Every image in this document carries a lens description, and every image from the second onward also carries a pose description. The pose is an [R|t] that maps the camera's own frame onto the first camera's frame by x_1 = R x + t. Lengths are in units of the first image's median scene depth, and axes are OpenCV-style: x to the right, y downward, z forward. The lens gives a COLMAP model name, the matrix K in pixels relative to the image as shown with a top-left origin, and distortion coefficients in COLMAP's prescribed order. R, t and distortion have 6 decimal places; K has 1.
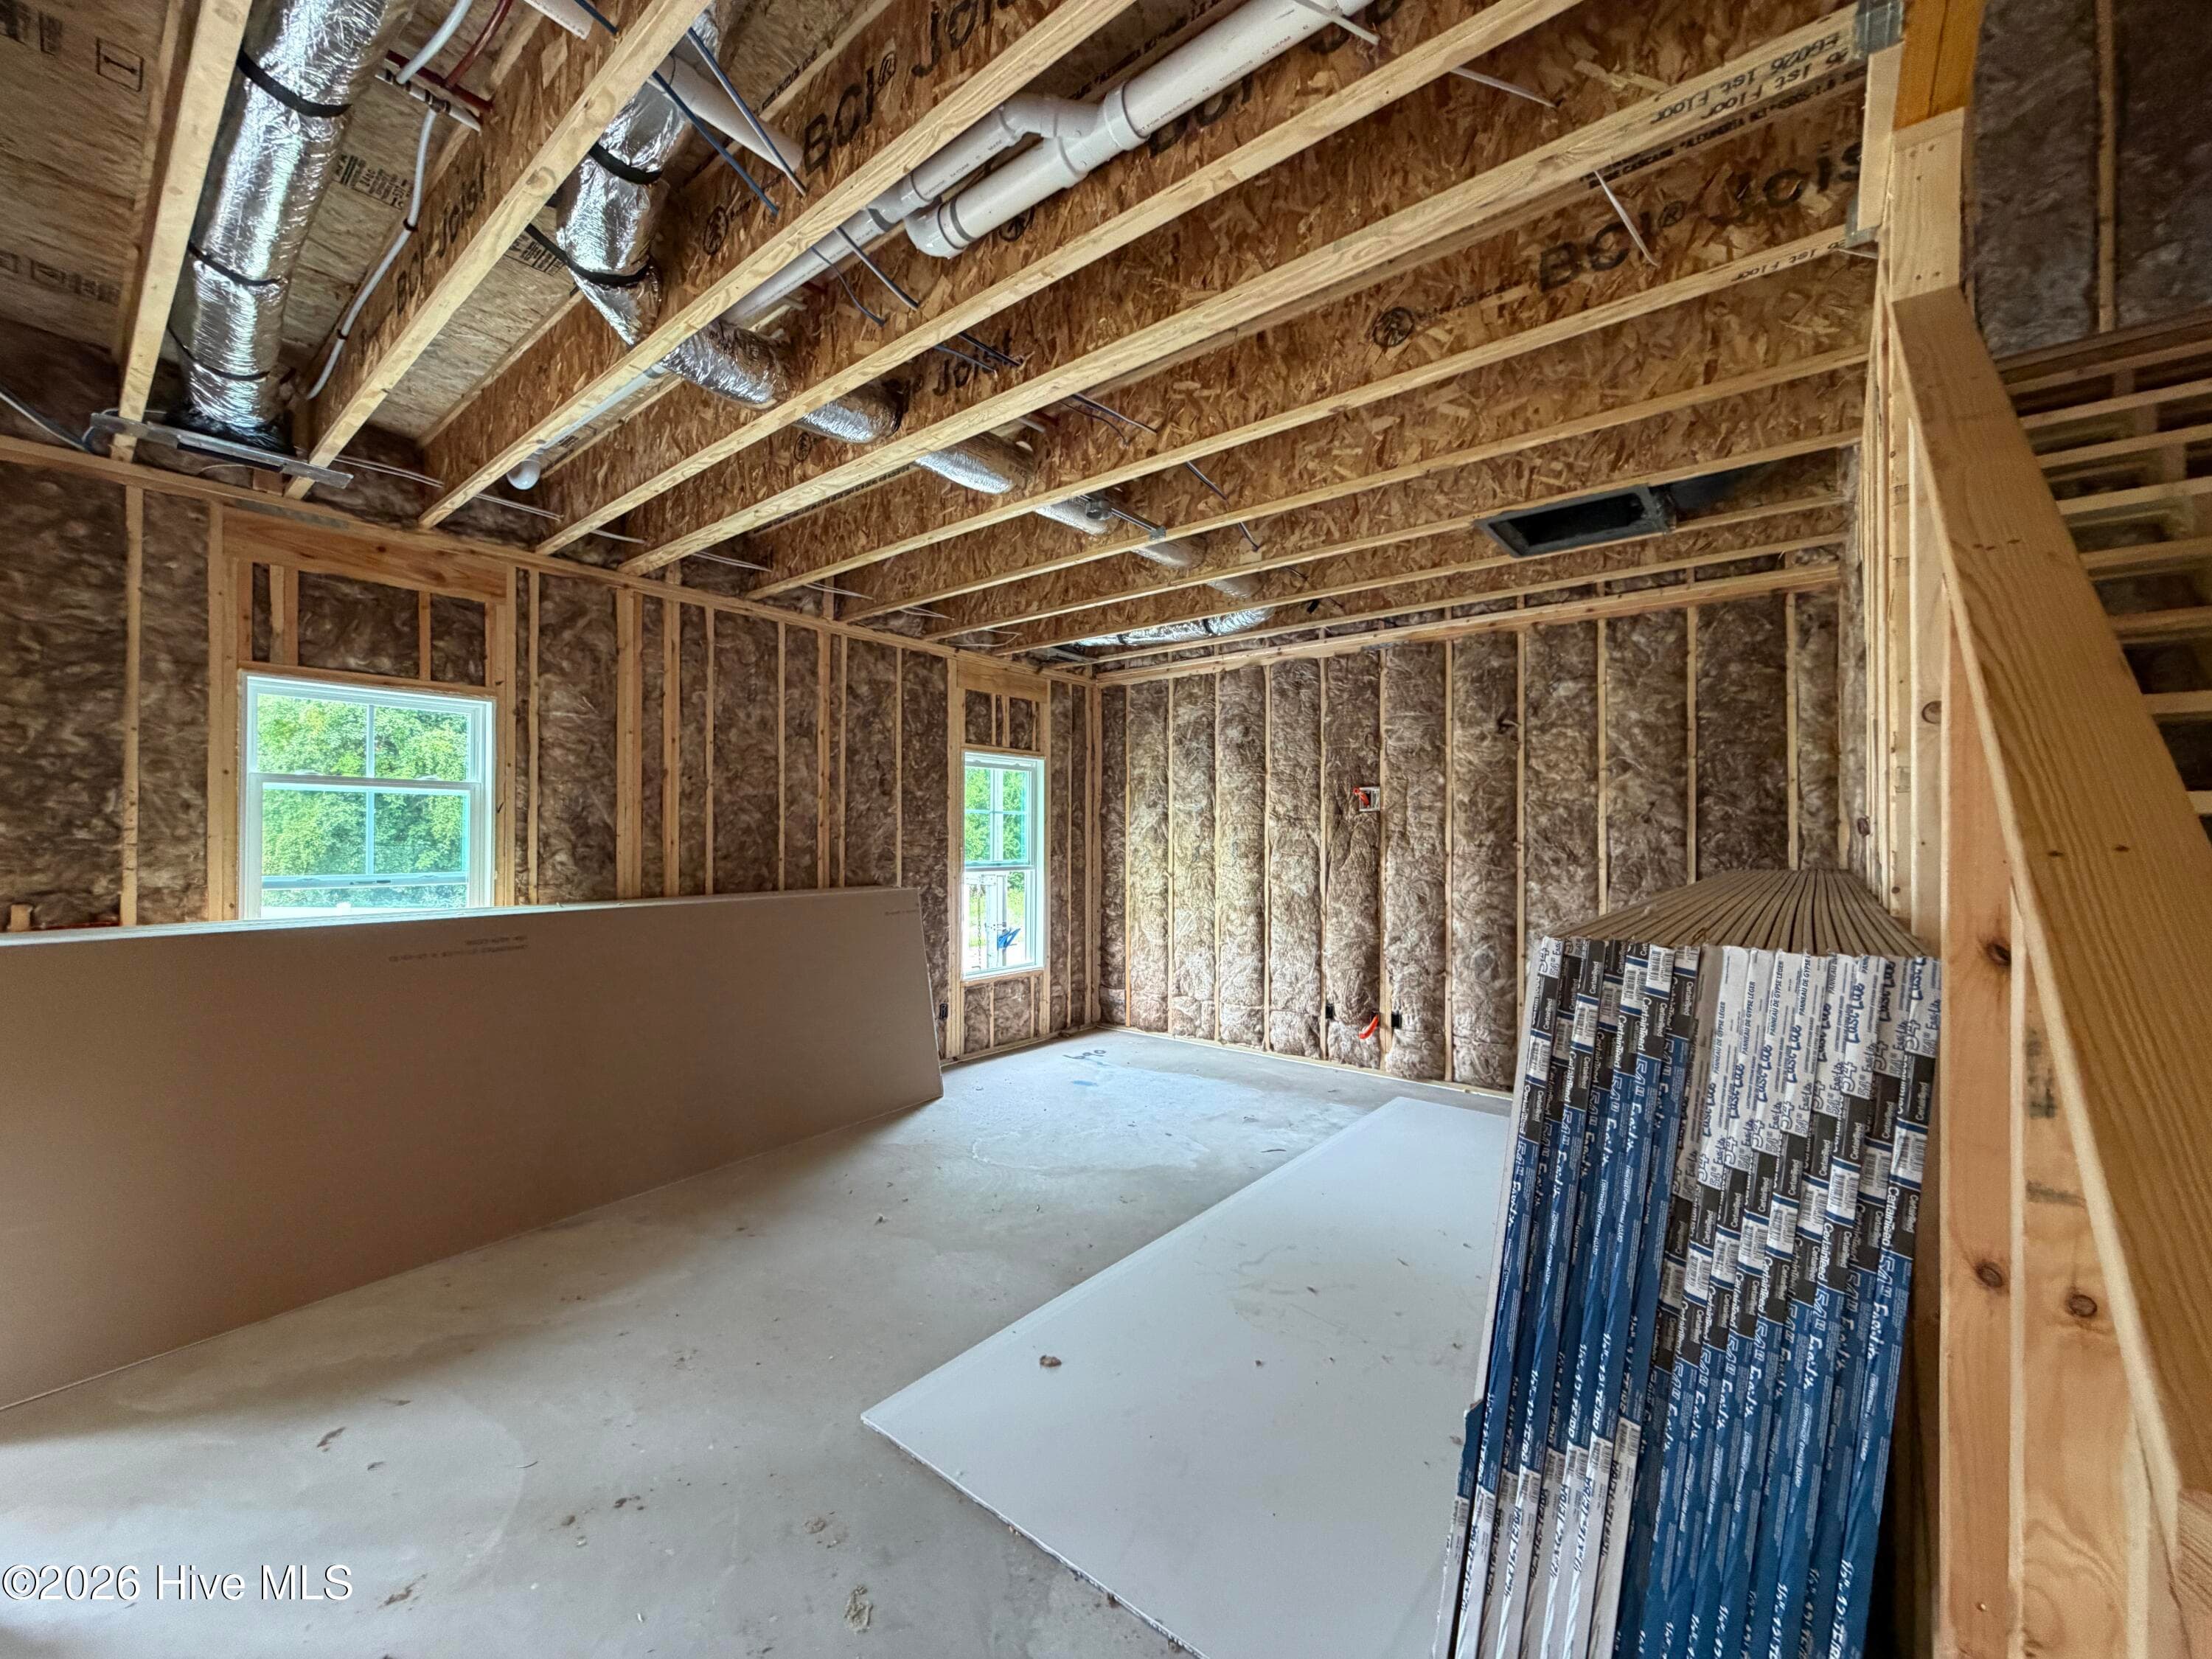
lens RADIAL K [[883.8, 0, 1100.1], [0, 883.8, 826.4], [0, 0, 1]] dist [-0.002463, -0.000037]
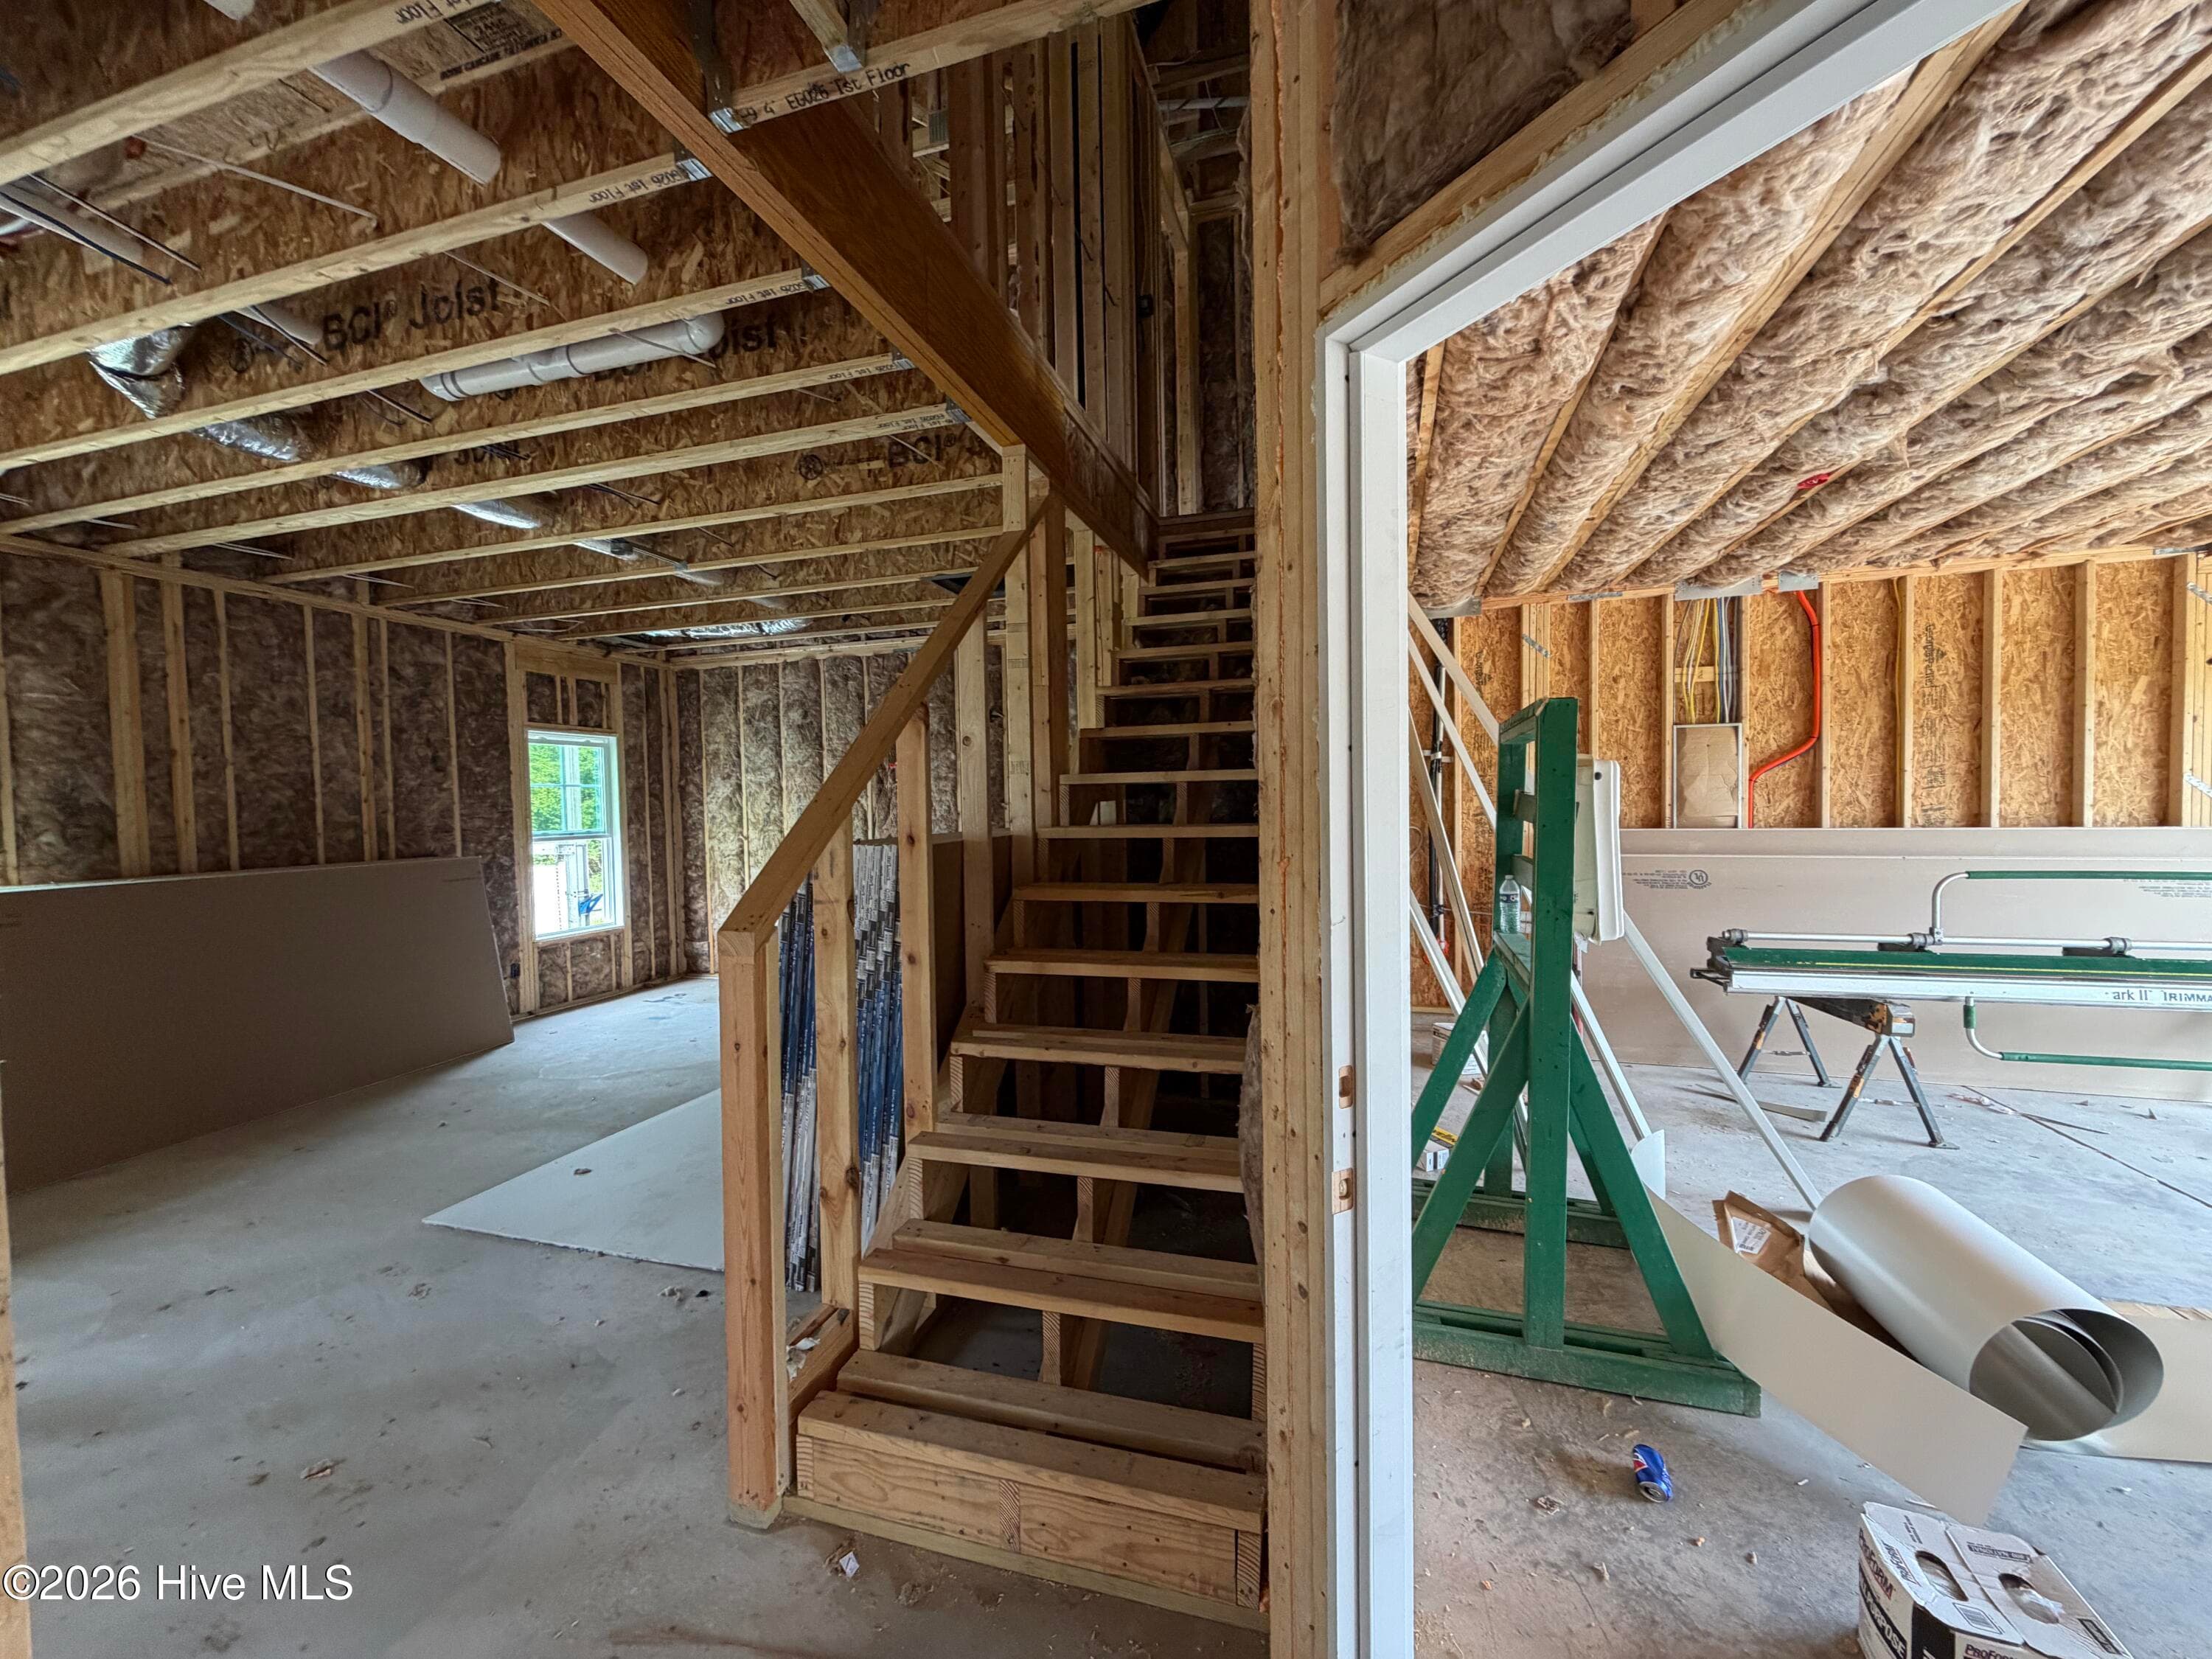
lens RADIAL K [[883.8, 0, 1107.2], [0, 883.8, 828.8], [0, 0, 1]] dist [-0.002463, -0.000037]
pose [[0.924204, -0.032840, 0.380484, 0.114312], [0.017465, 0.998888, 0.043793, 0.001214], [-0.381499, -0.033828, 0.923750, -0.353795]]
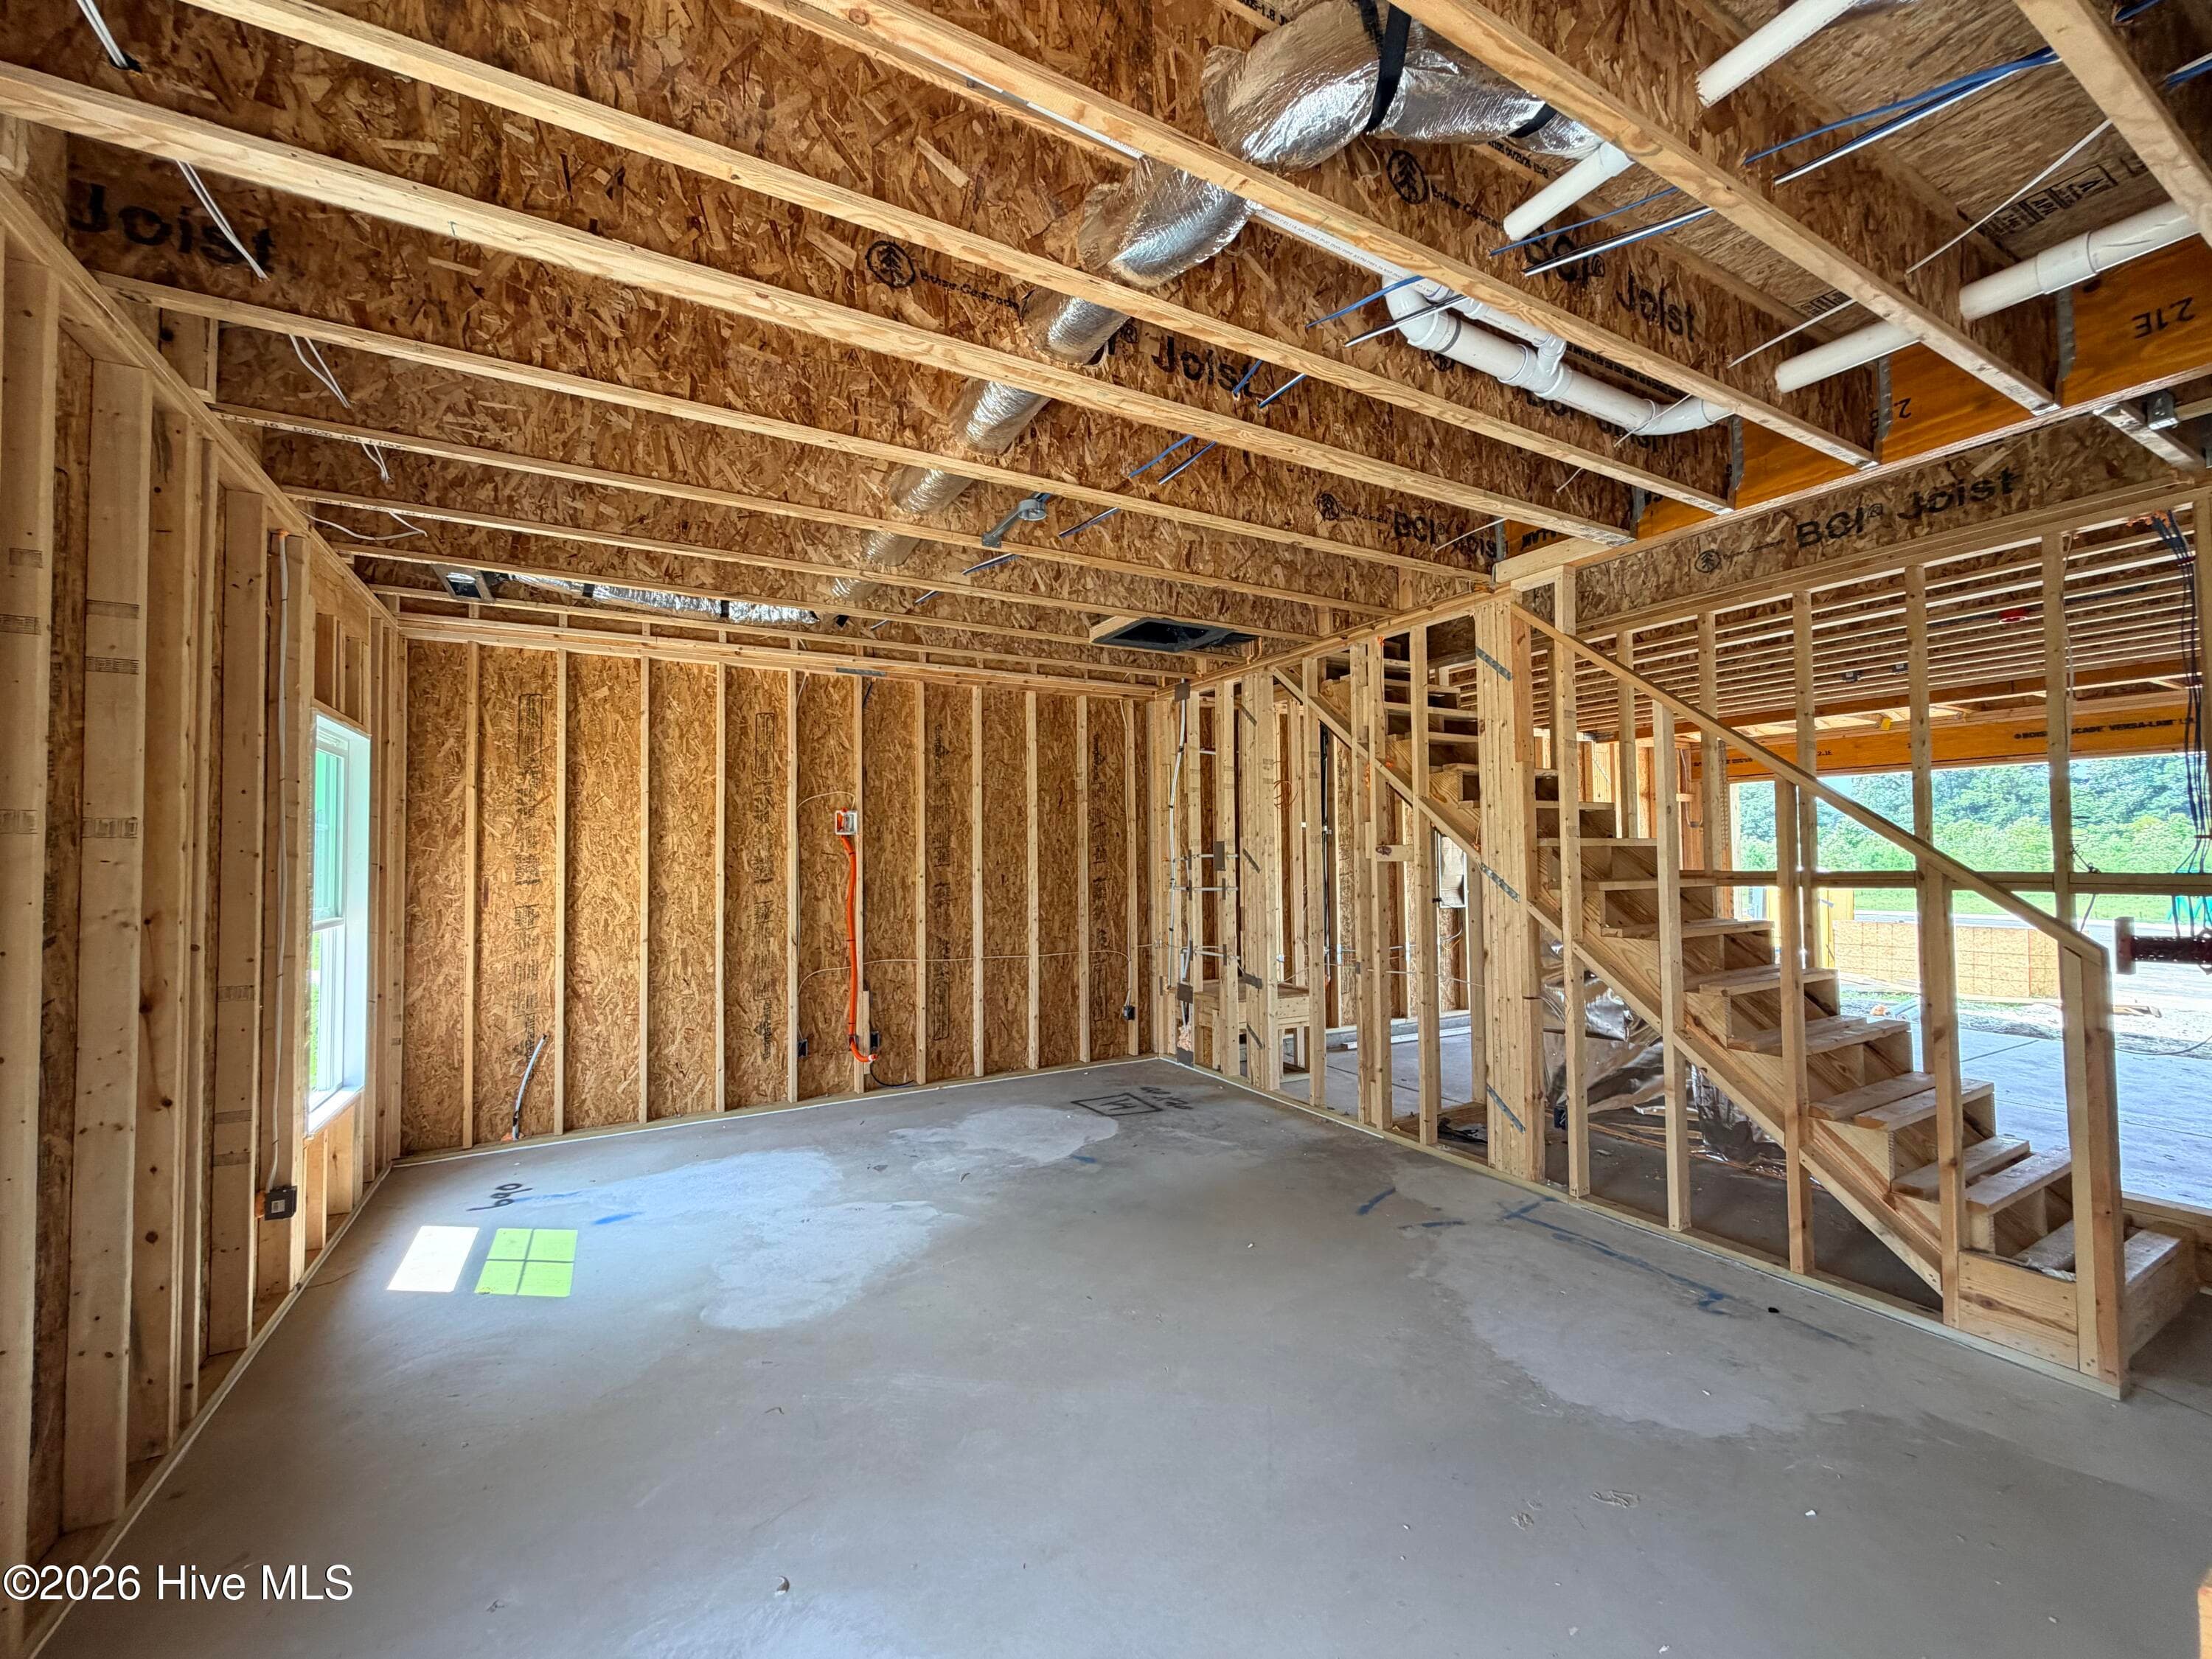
lens RADIAL K [[883.8, 0, 1108.5], [0, 883.8, 831.9], [0, 0, 1]] dist [-0.002463, -0.000037]
pose [[0.367441, 0.019518, 0.929842, -0.634281], [-0.001554, 0.999791, -0.020372, -0.002233], [-0.930045, 0.006040, 0.367395, 0.451799]]
